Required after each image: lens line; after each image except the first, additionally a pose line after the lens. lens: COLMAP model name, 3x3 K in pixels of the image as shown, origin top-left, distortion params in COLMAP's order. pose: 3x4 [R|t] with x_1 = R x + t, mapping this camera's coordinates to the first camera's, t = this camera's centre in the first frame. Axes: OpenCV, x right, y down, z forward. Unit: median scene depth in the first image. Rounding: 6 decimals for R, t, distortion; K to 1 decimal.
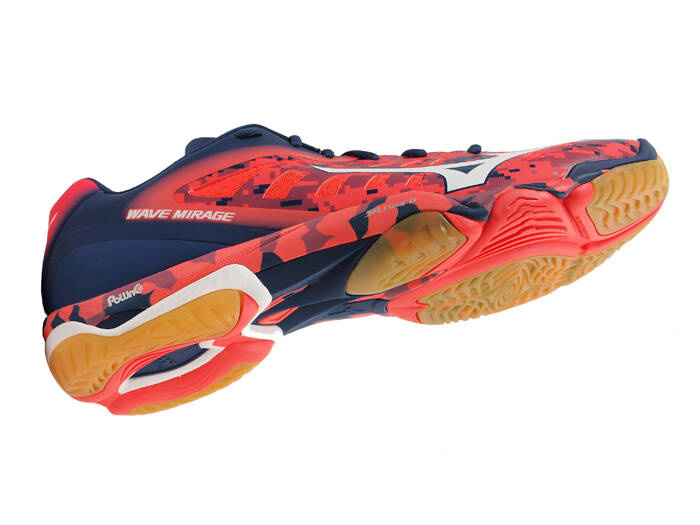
lens RADIAL K [[1907.9, 0, 350.0], [0, 1907.9, 262.5], [0, 0, 1]] dist [-0.091021, 0.094404]
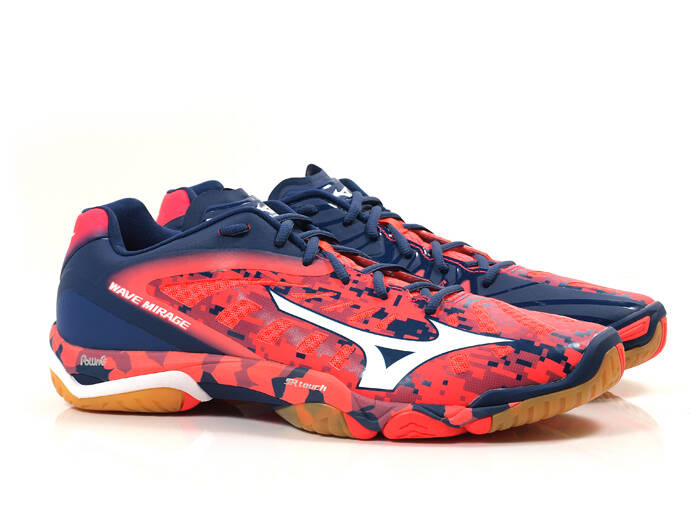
lens RADIAL K [[1907.9, 0, 350.0], [0, 1907.9, 262.5], [0, 0, 1]] dist [-0.091021, 0.094404]
pose [[0.908577, 0.319773, -0.268763, 0.307118], [-0.094200, 0.783685, 0.613974, -0.736524], [0.406958, -0.532525, 0.742161, 0.239414]]
